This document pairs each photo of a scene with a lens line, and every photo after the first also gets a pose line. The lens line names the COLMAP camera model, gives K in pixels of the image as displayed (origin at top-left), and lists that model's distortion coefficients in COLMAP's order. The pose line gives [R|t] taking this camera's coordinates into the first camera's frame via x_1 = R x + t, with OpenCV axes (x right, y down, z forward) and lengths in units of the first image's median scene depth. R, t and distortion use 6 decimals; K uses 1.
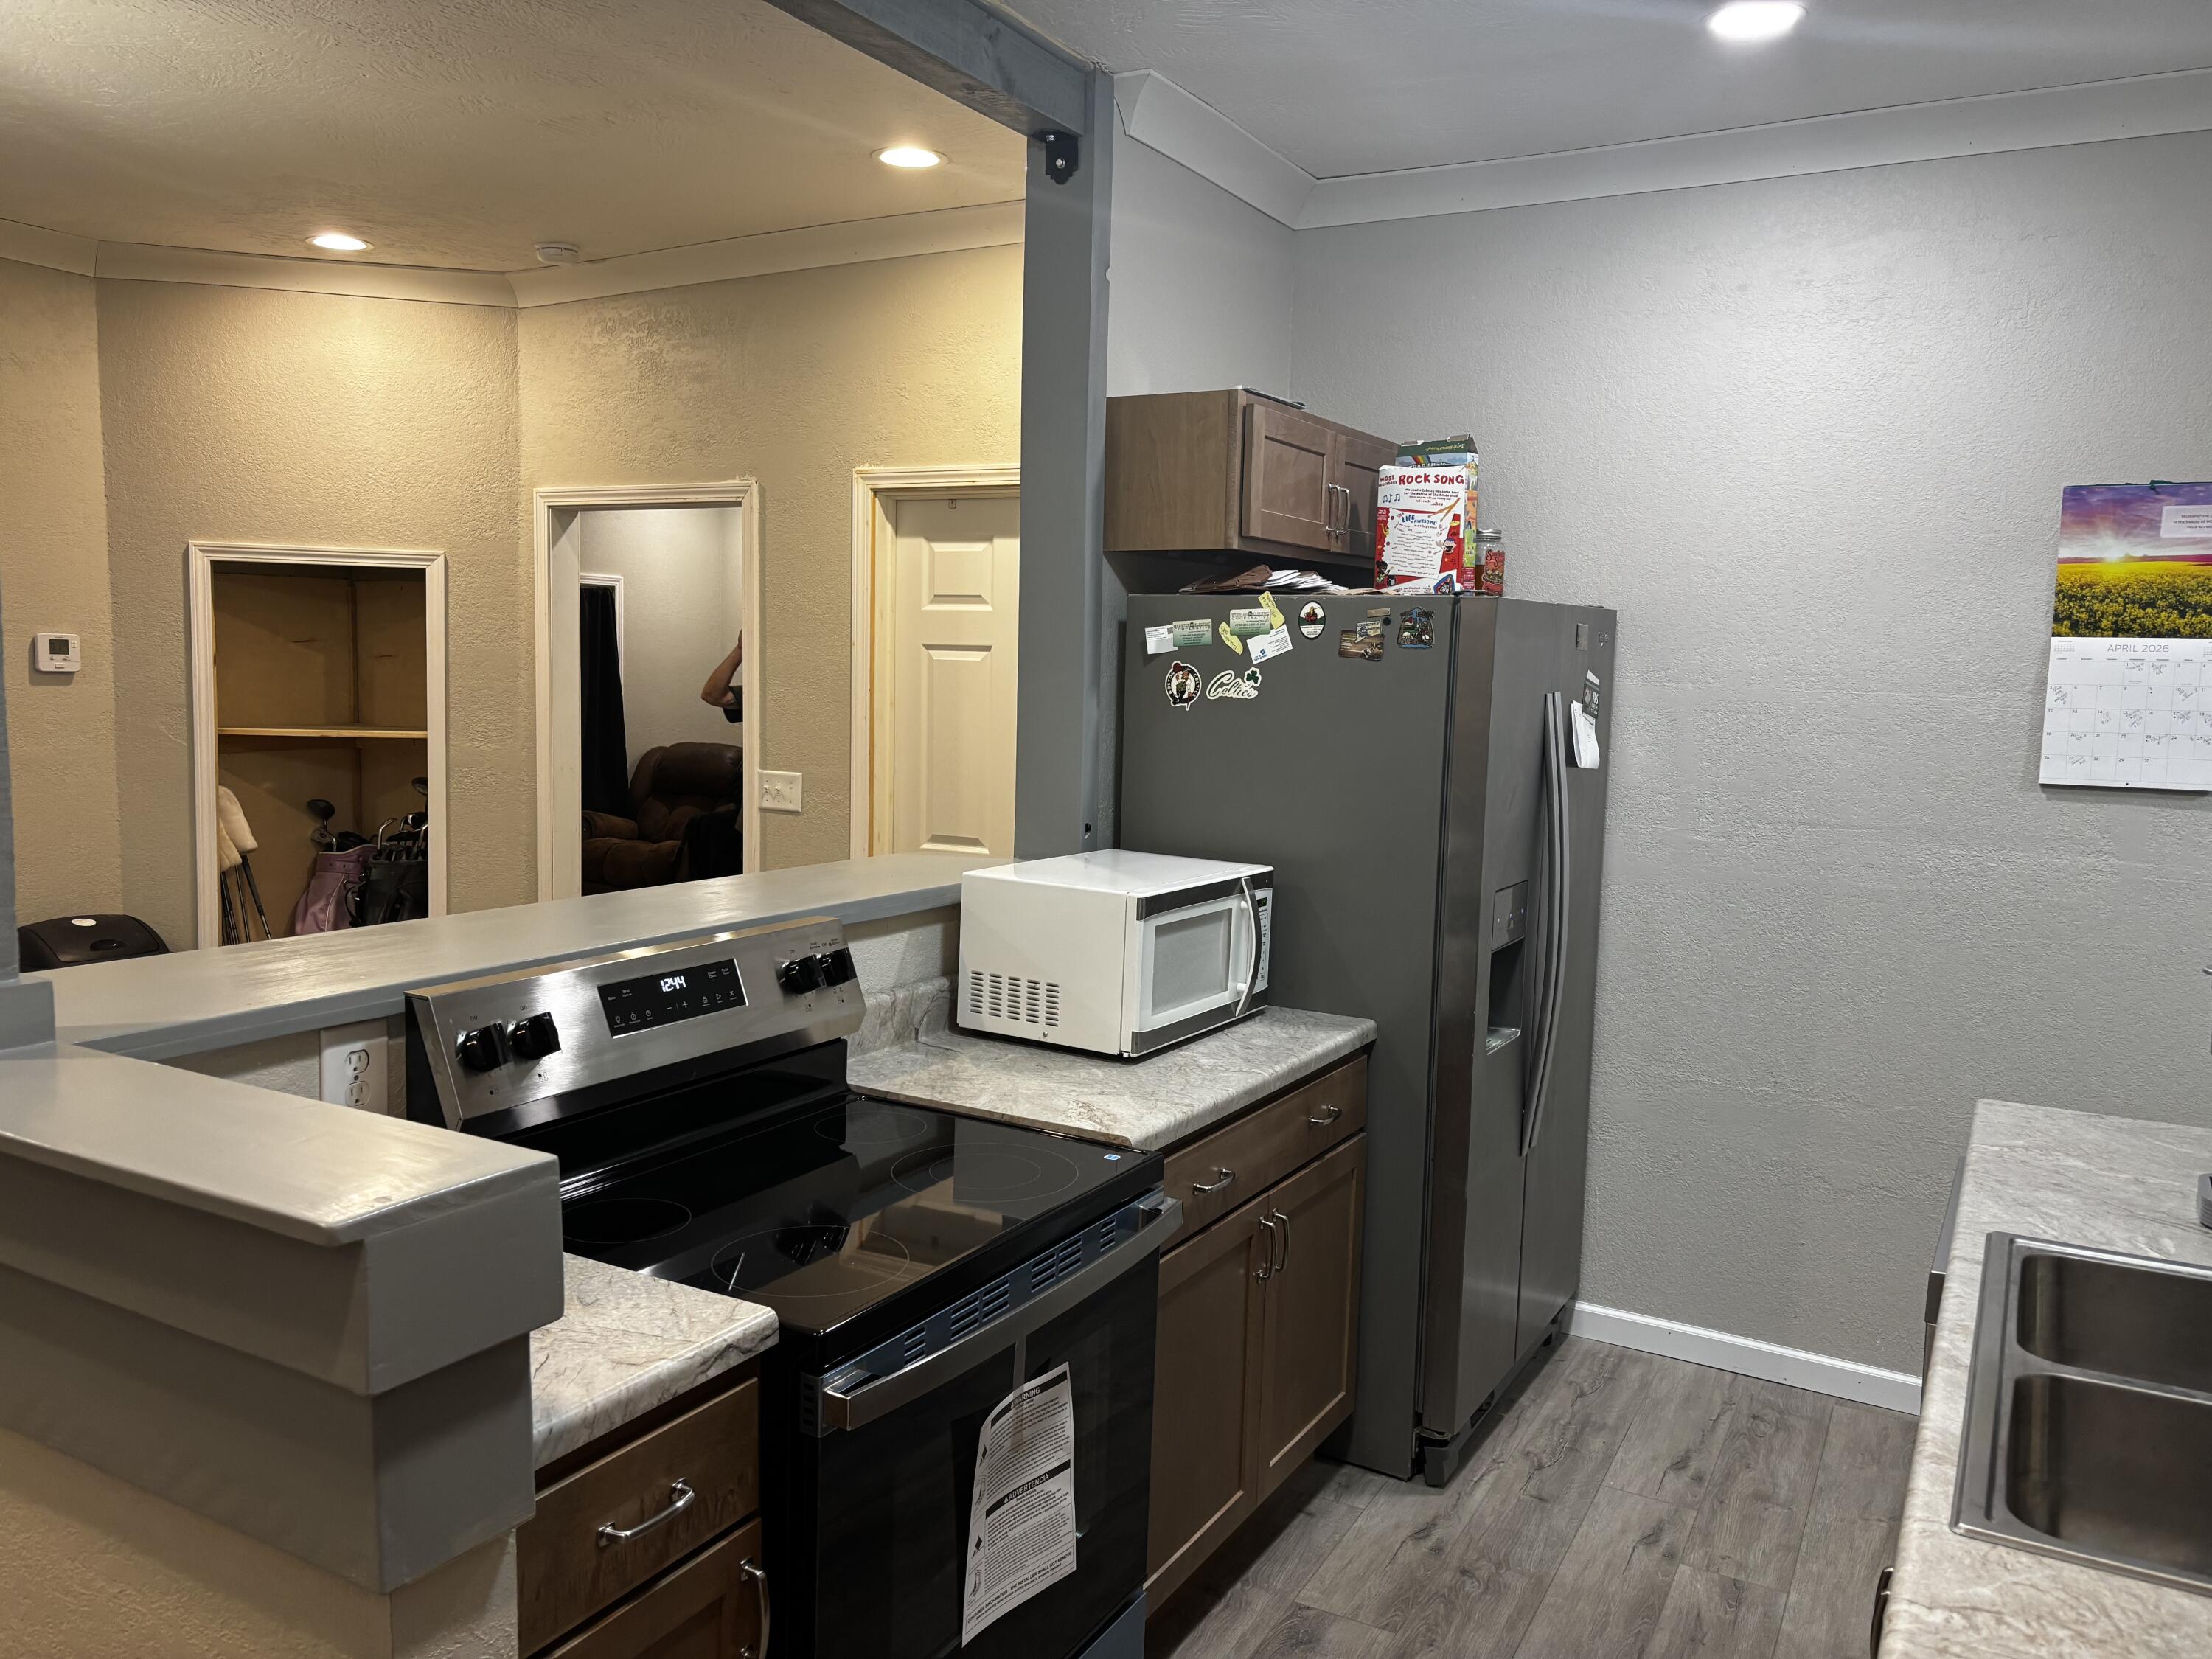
lens RADIAL K [[1673.6, 0, 1115.3], [0, 1673.6, 849.3], [0, 0, 1]] dist [0.124278, -0.189338]
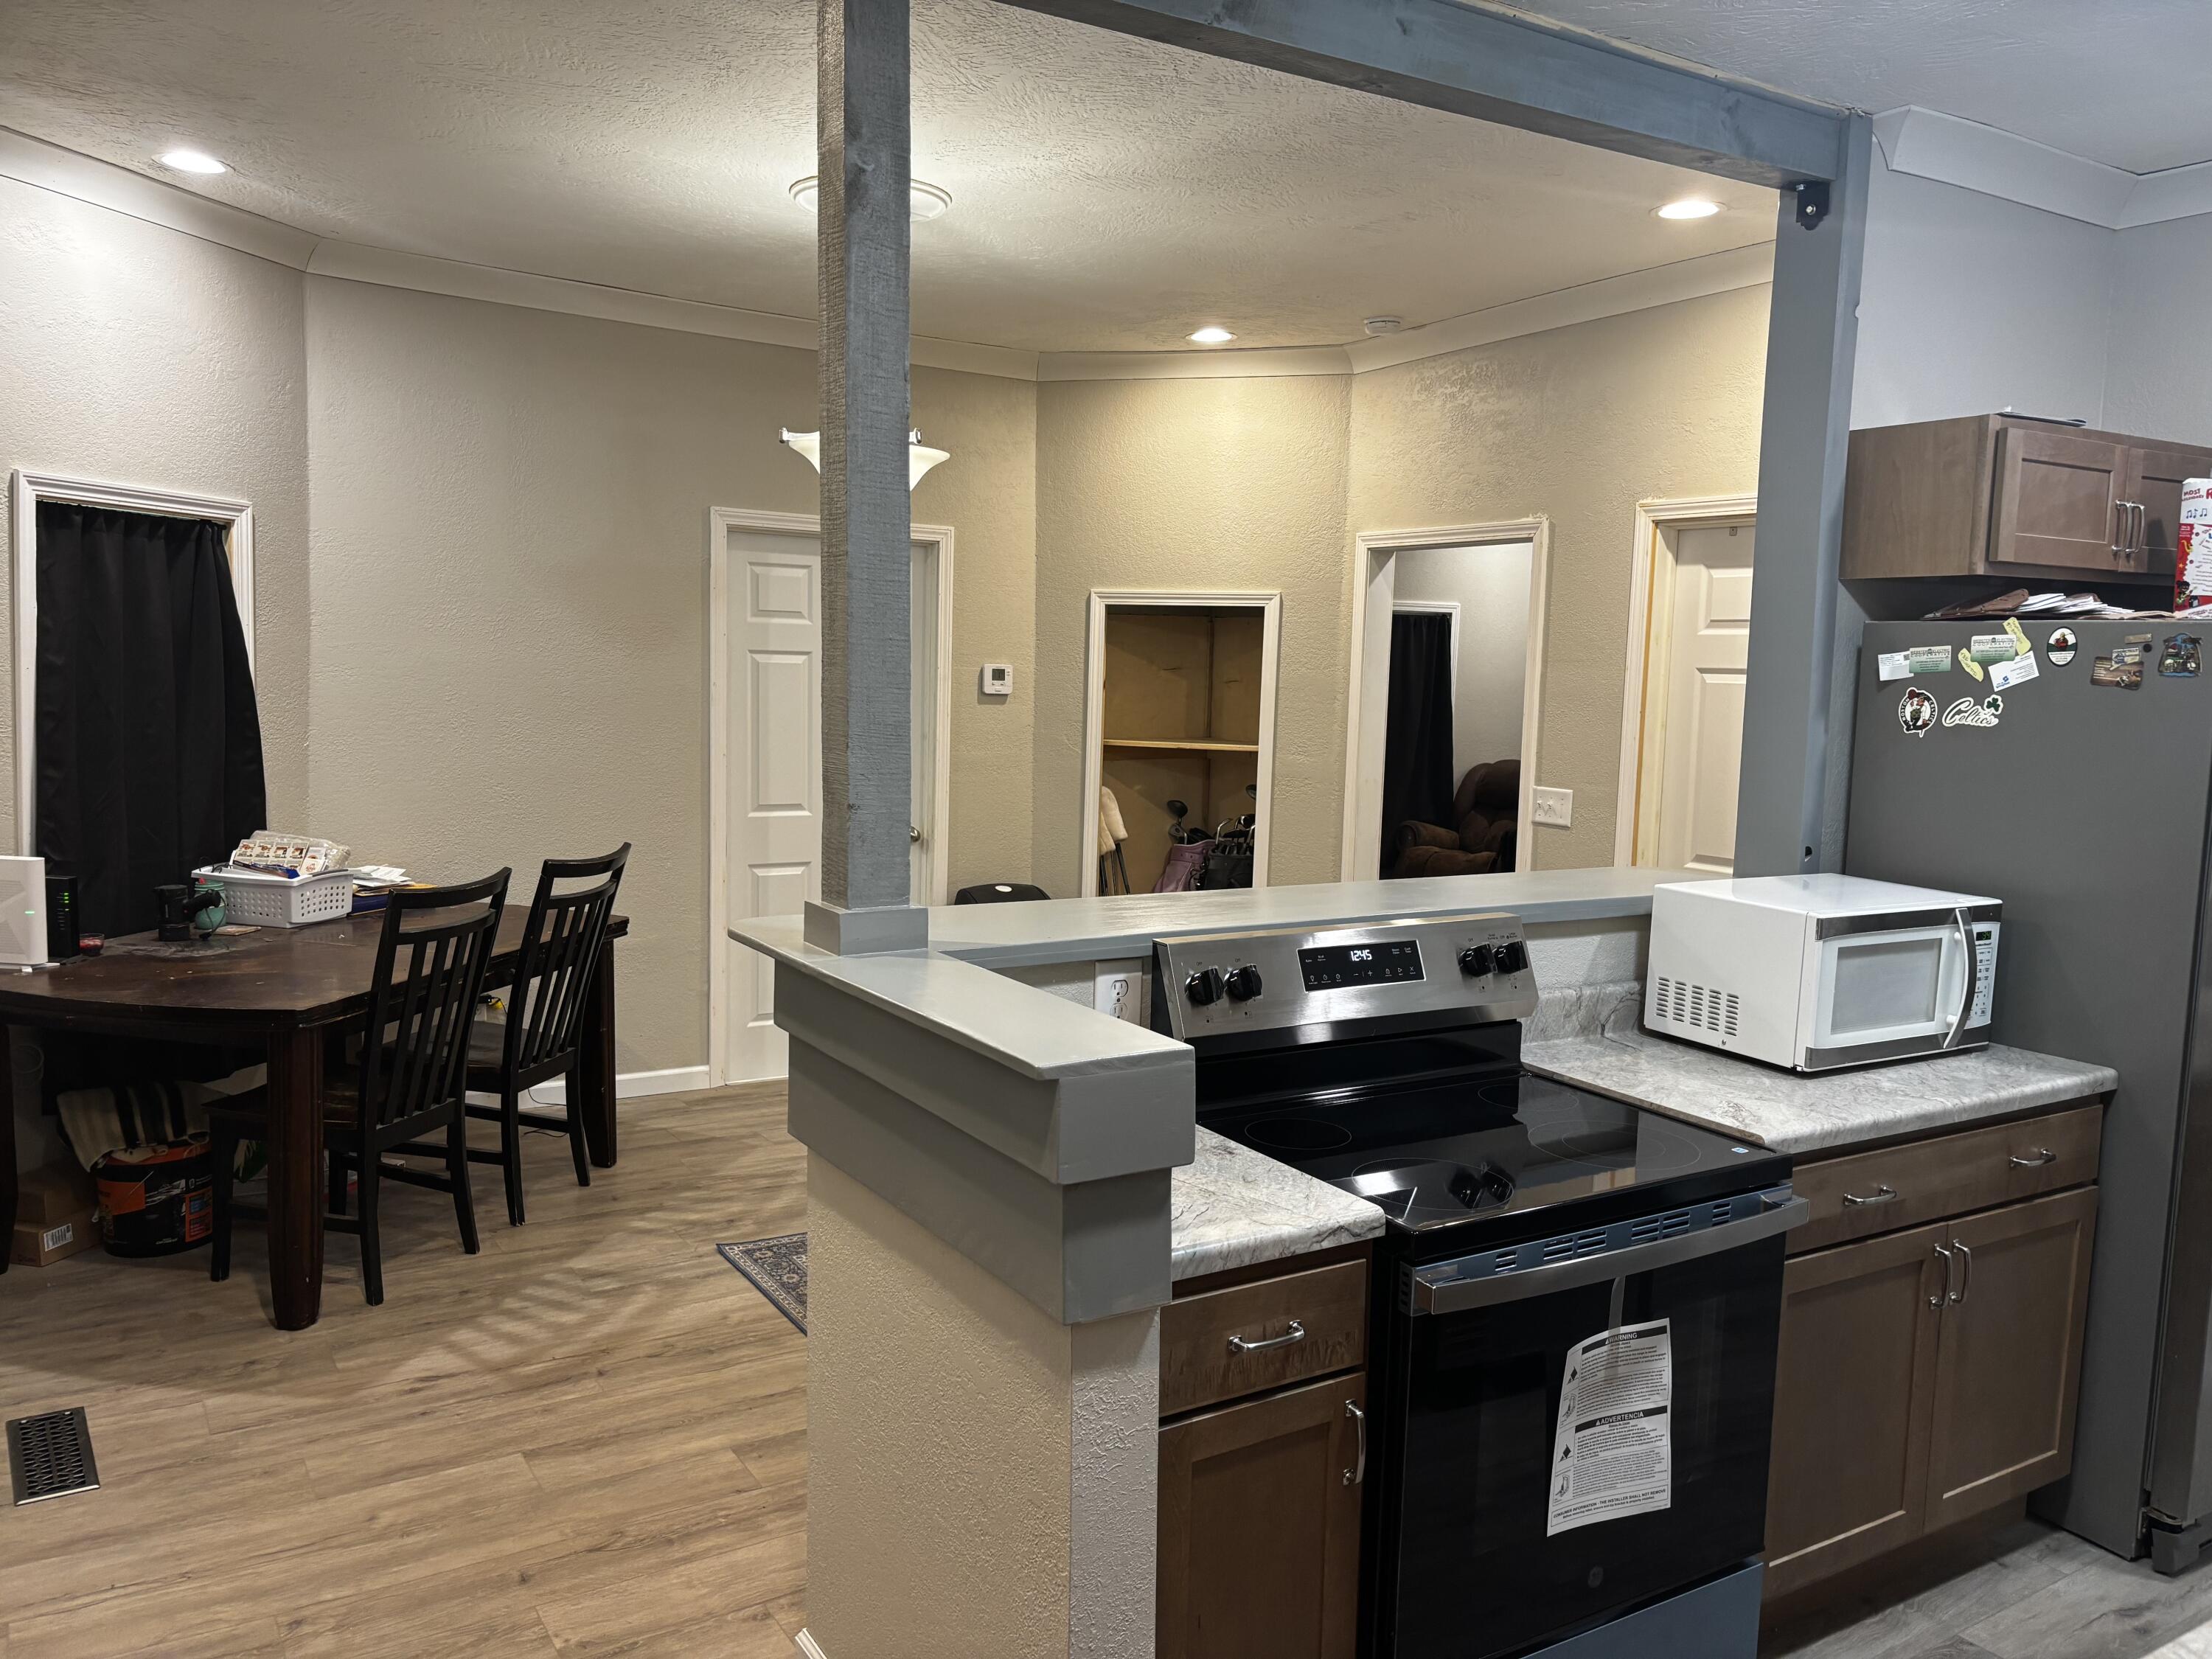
lens RADIAL K [[1666.0, 0, 1120.5], [0, 1666.0, 836.2], [0, 0, 1]] dist [0.068164, -0.092770]
pose [[0.879958, 0.046920, -0.472729, 0.101909], [-0.055479, 0.998451, -0.004170, 0.005706], [0.471801, 0.029895, 0.881198, -0.098660]]
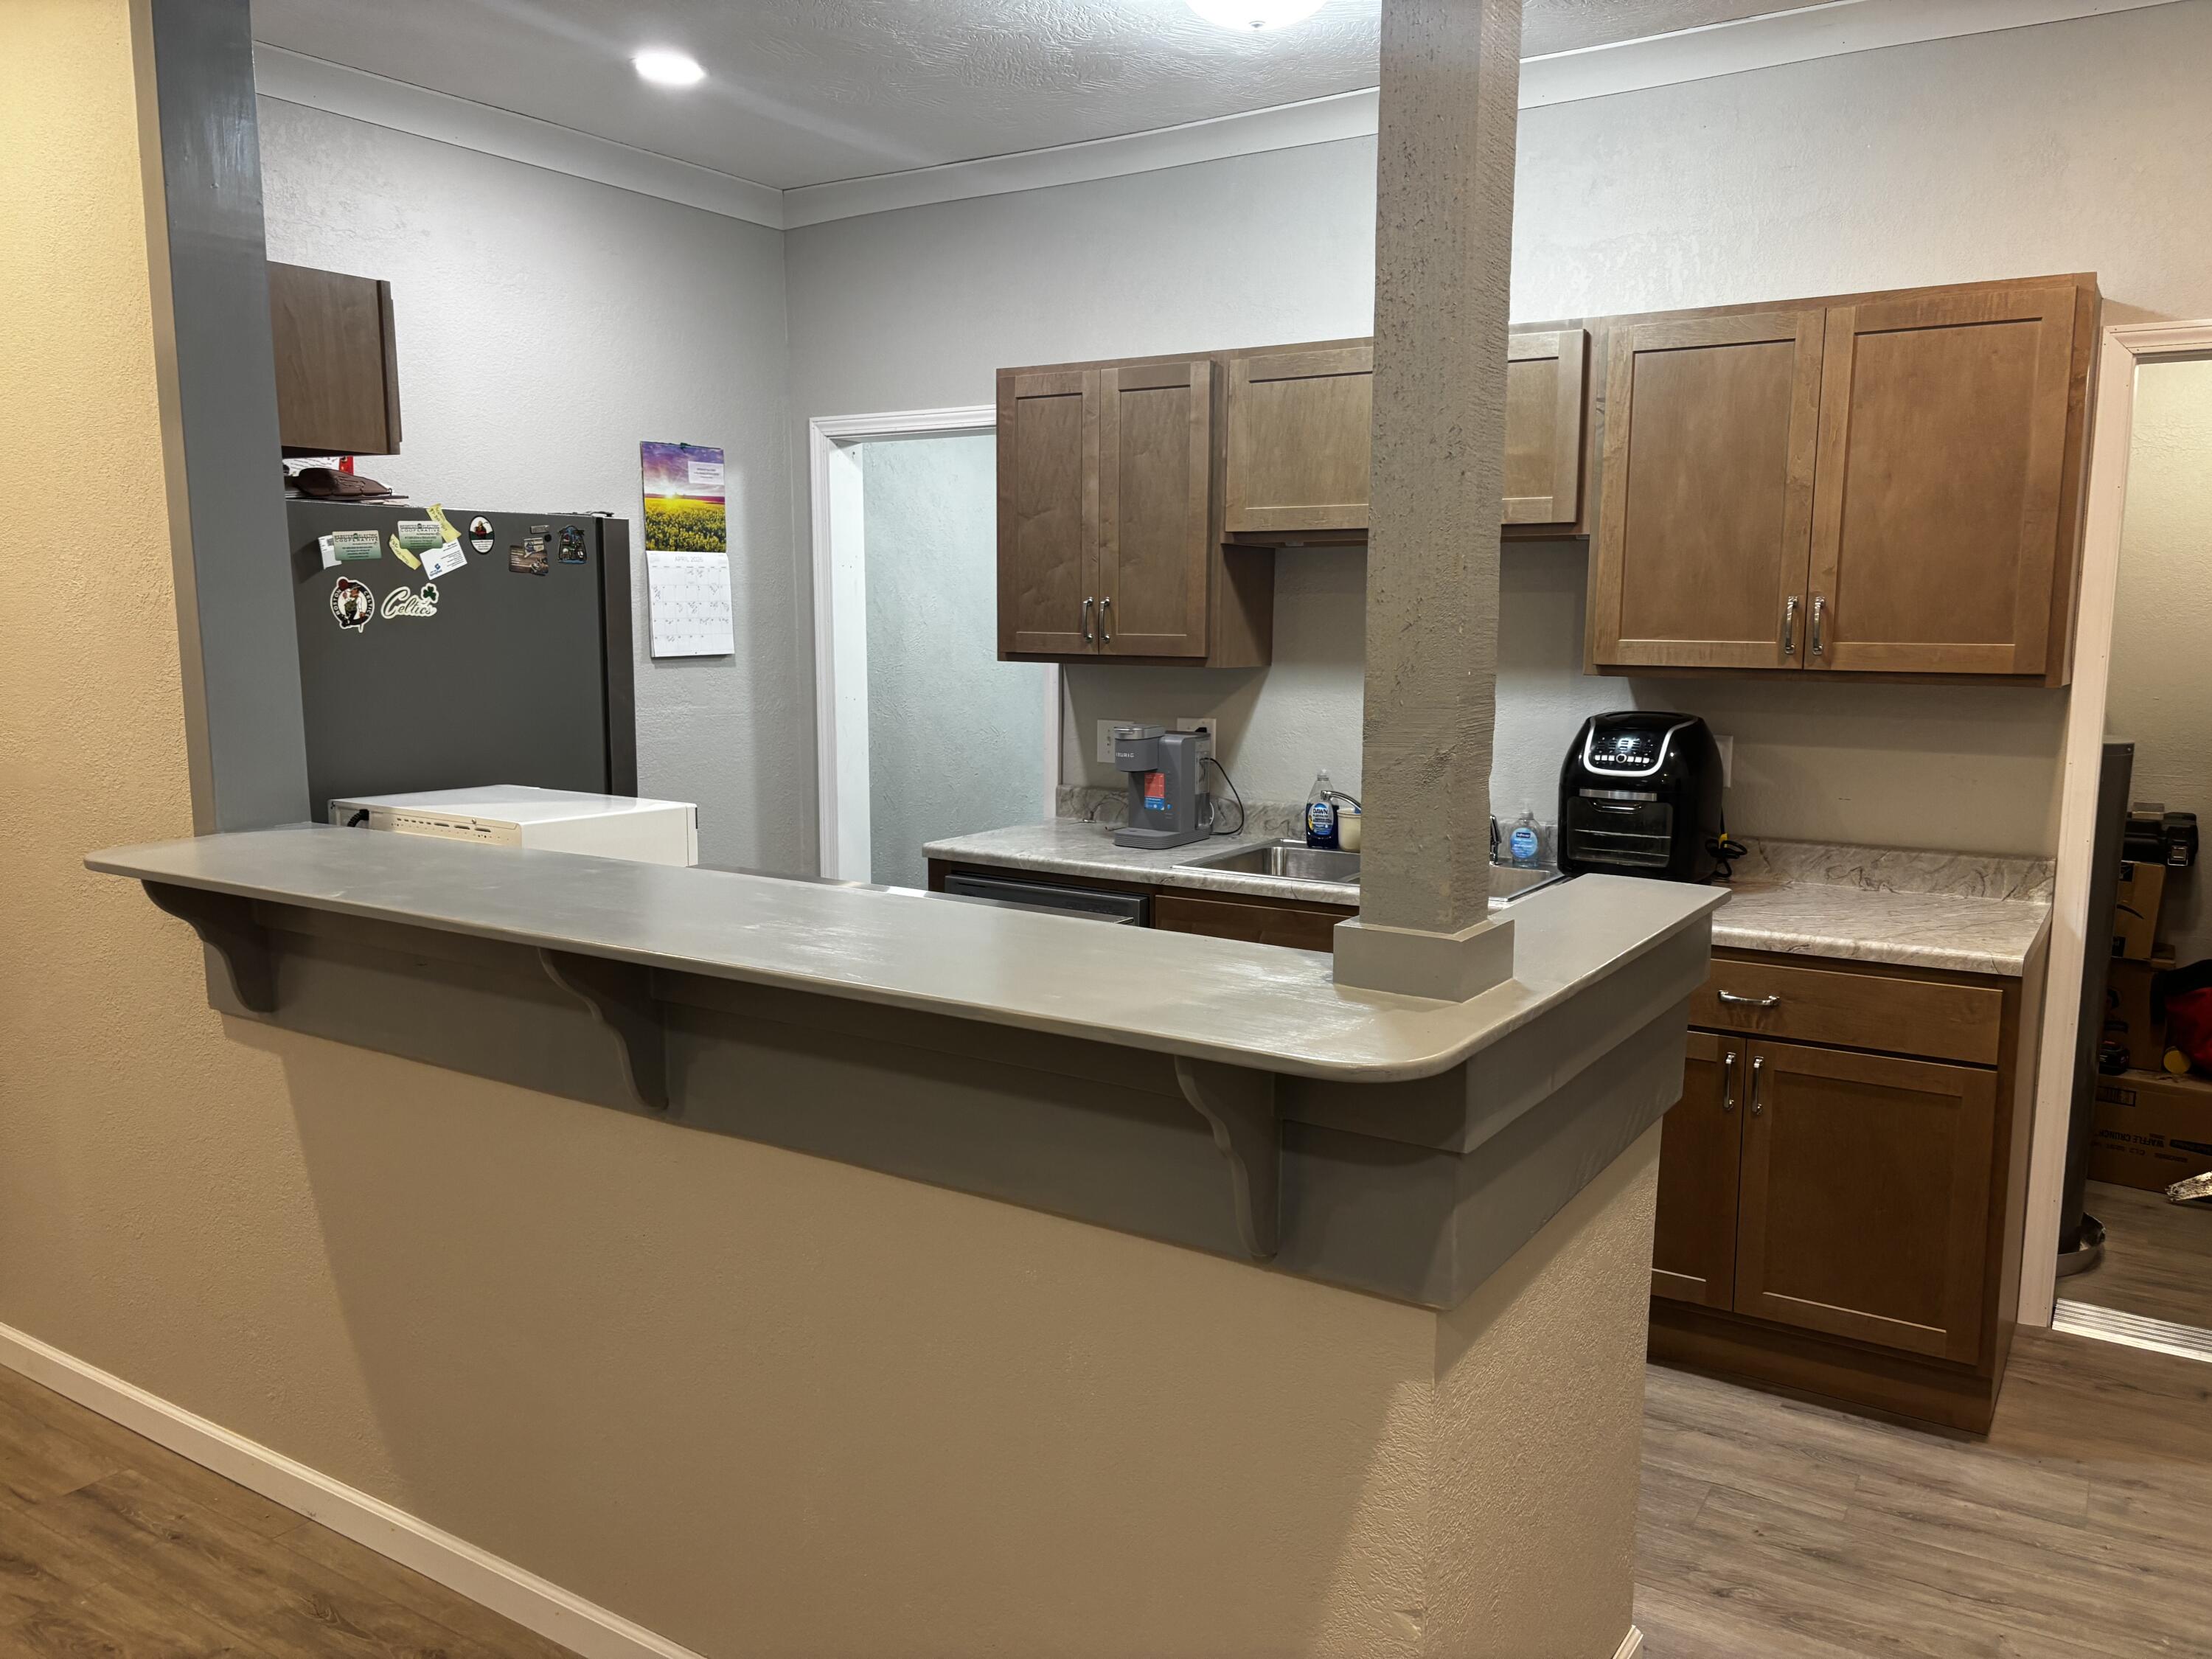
lens RADIAL K [[1721.1, 0, 1116.5], [0, 1721.1, 837.8], [0, 0, 1]] dist [0.012135, 0.030134]
pose [[0.064099, -0.167225, 0.983833, -0.873030], [0.104277, 0.981586, 0.160049, -0.082670], [-0.992481, 0.092332, 0.080356, 0.548418]]
